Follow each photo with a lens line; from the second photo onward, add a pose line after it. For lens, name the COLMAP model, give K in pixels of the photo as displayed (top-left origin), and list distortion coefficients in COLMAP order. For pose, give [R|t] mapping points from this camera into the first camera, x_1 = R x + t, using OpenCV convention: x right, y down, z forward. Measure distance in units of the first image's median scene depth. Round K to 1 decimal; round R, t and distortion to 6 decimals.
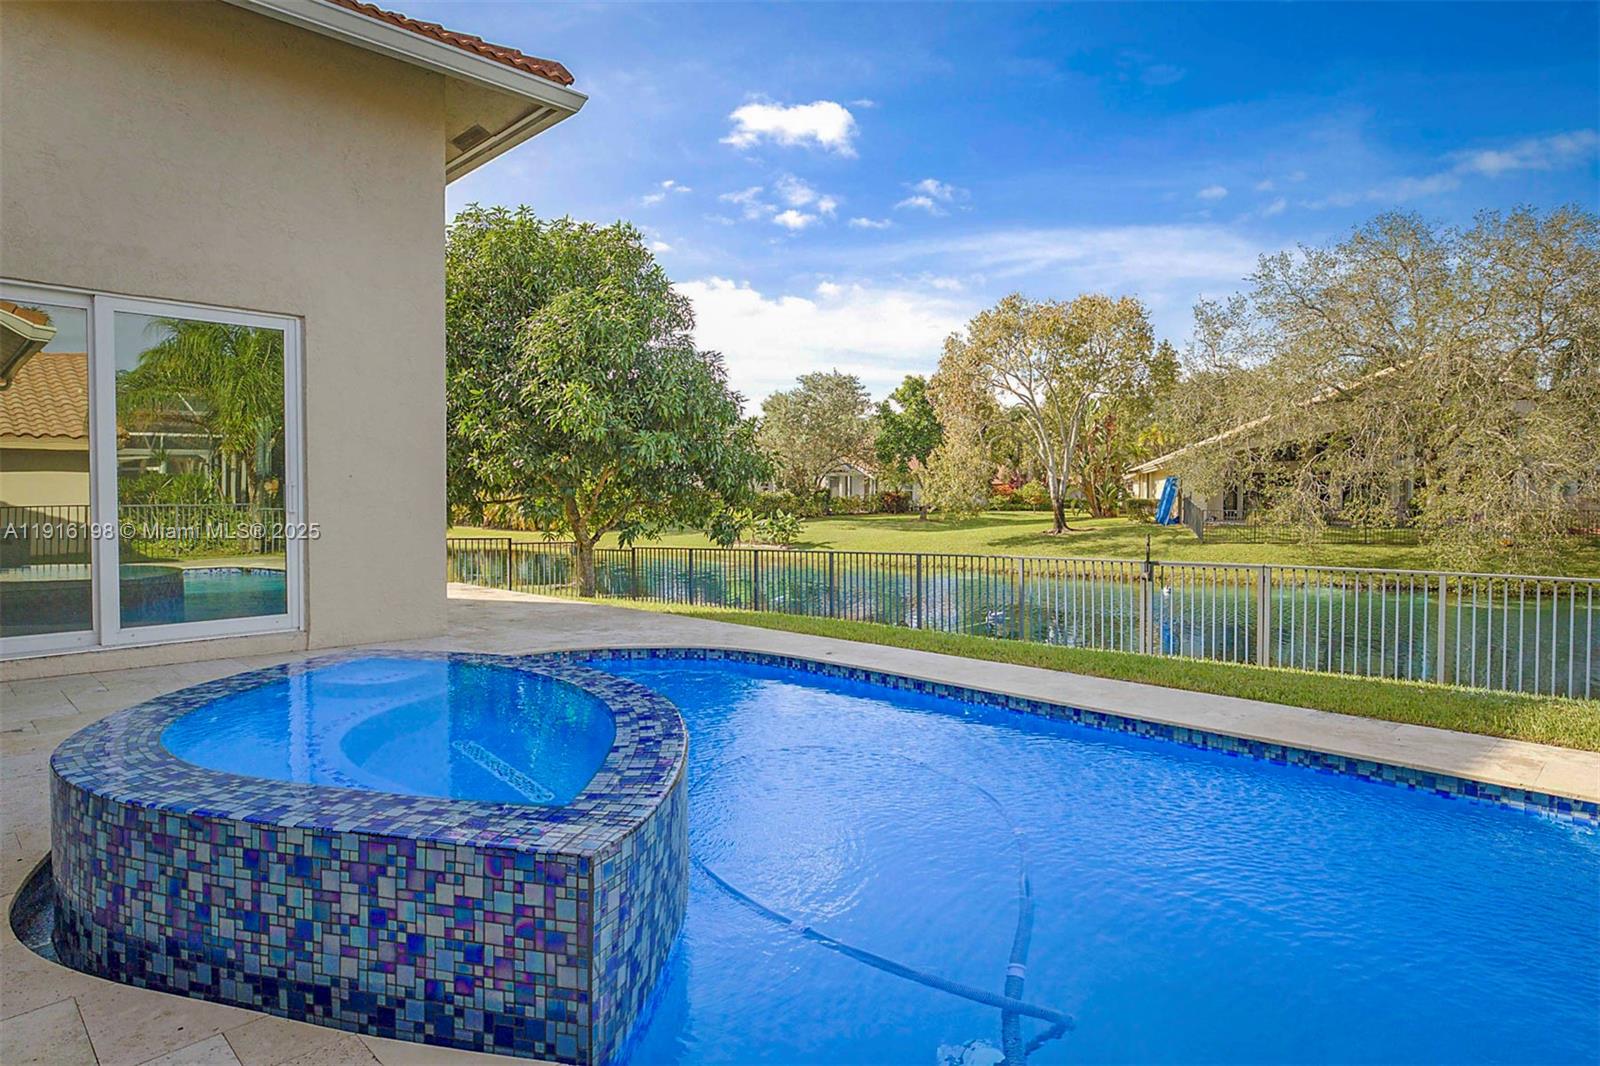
lens RADIAL K [[915.1, 0, 808.0], [0, 915.1, 500.3], [0, 0, 1]] dist [-0.008698, 0.007836]
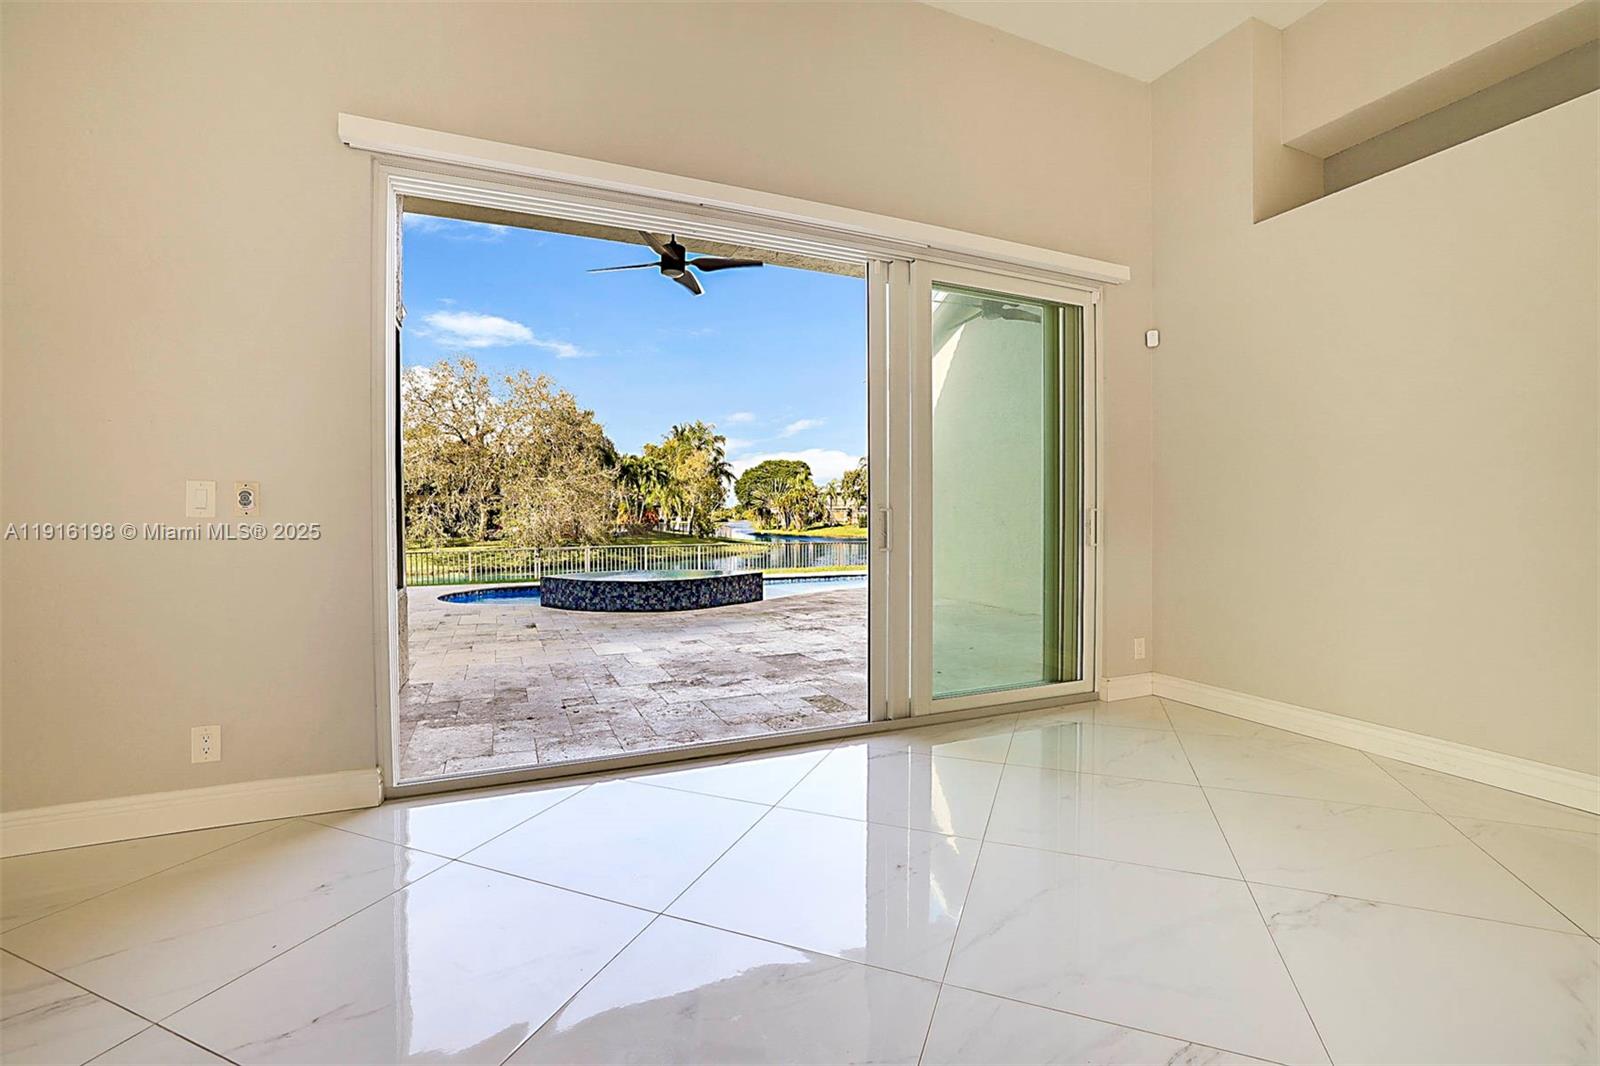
lens RADIAL K [[692.2, 0, 806.6], [0, 692.2, 521.9], [0, 0, 1]] dist [-0.030954, -0.000531]
pose [[0.384789, -0.010186, 0.922948, -0.486745], [0.008044, 0.999938, 0.007682, -0.002517], [-0.922970, 0.004468, 0.384847, -0.127996]]
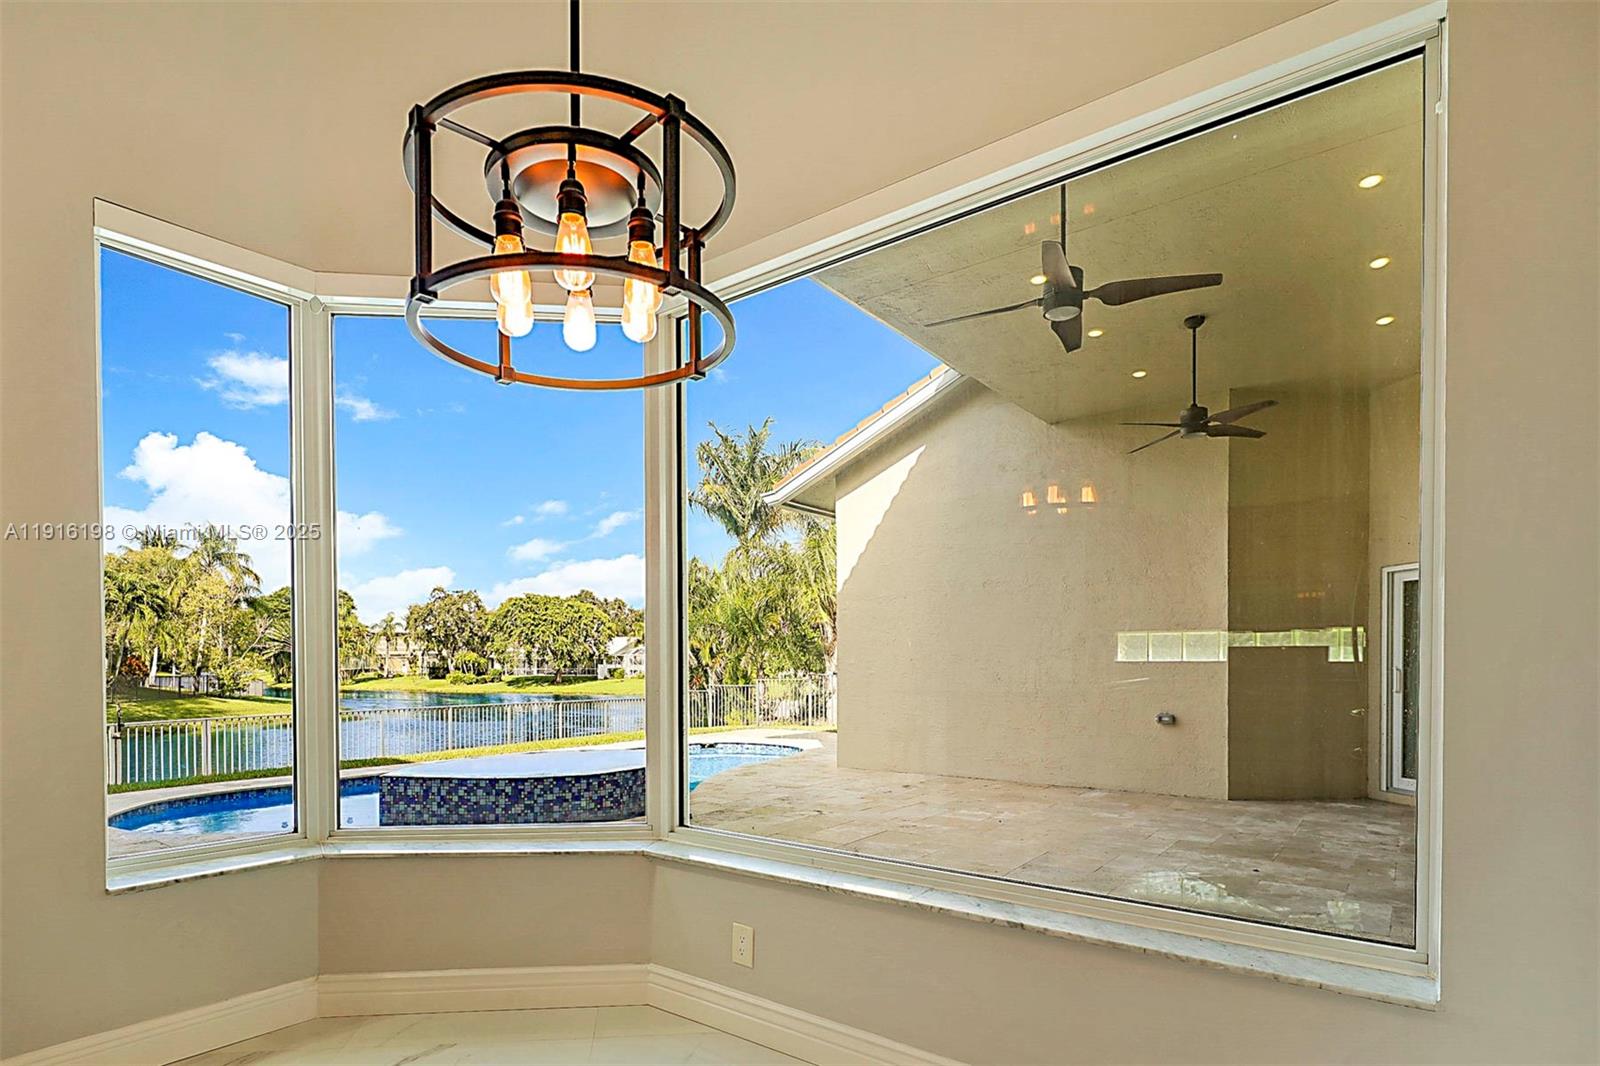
lens RADIAL K [[830.4, 0, 743.9], [0, 830.4, 670.8], [0, 0, 1]] dist [0.005095, 0.000965]
pose [[-0.085908, -0.011145, 0.996241, -0.472320], [0.005929, 0.999914, 0.011698, -0.009283], [-0.996285, 0.006912, -0.085835, 0.107951]]
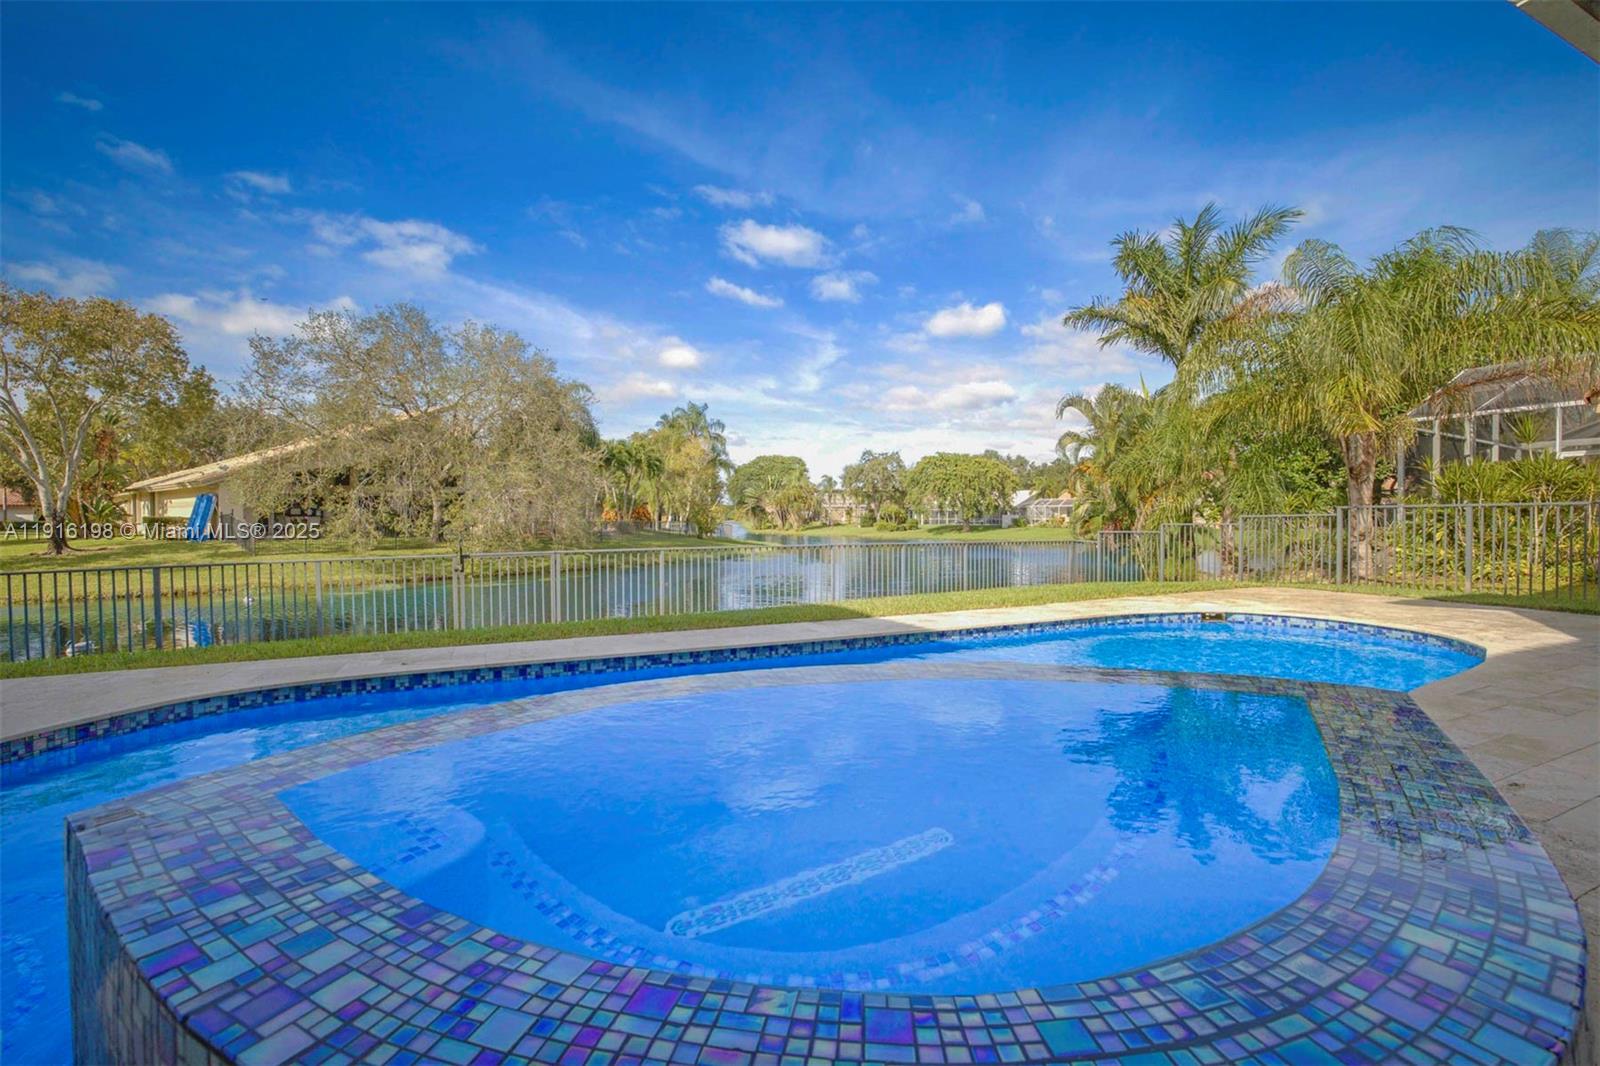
lens RADIAL K [[681.0, 0, 808.7], [0, 681.0, 523.1], [0, 0, 1]] dist [-0.027308, 0.003220]
pose [[0.355231, -0.010783, 0.934716, -0.146783], [0.007895, 0.999932, 0.008535, 0.011633], [-0.934745, 0.004347, 0.355292, 0.147153]]
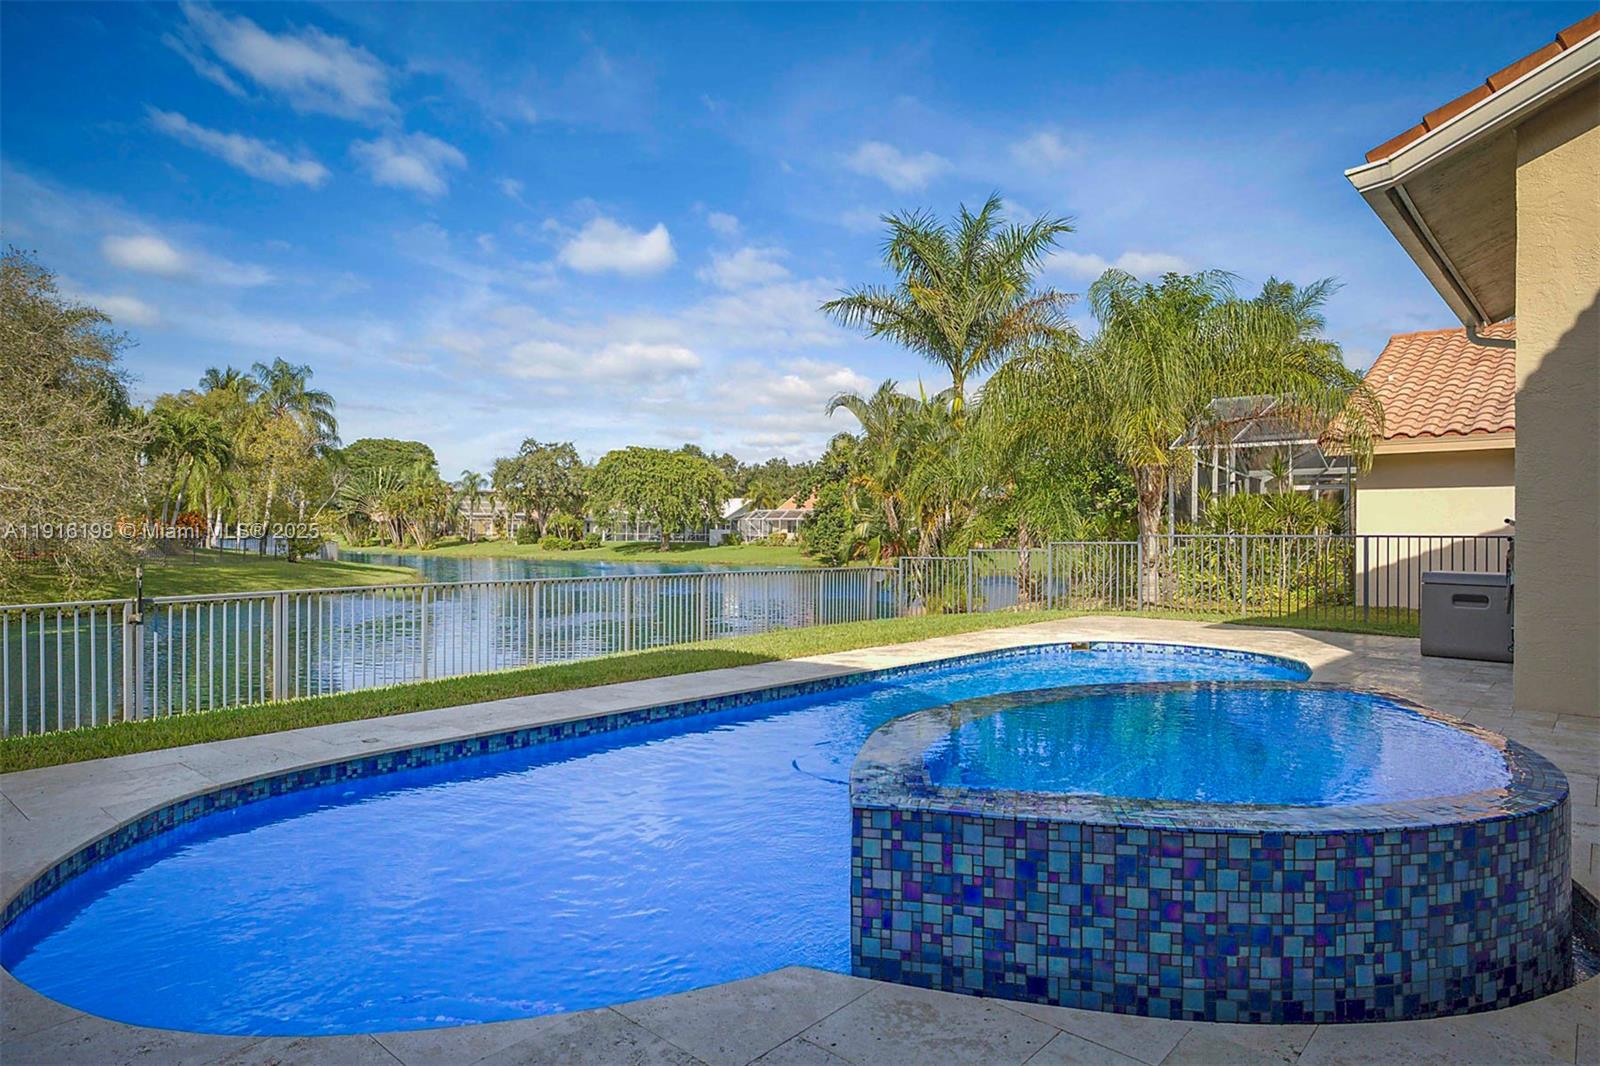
lens RADIAL K [[915.1, 0, 796.4], [0, 915.1, 534.5], [0, 0, 1]] dist [-0.008698, 0.007836]
pose [[-0.032380, -0.006443, 0.999455, -0.230945], [-0.002230, 0.999977, 0.006375, 0.002248], [-0.999473, -0.002023, -0.032393, 0.241482]]
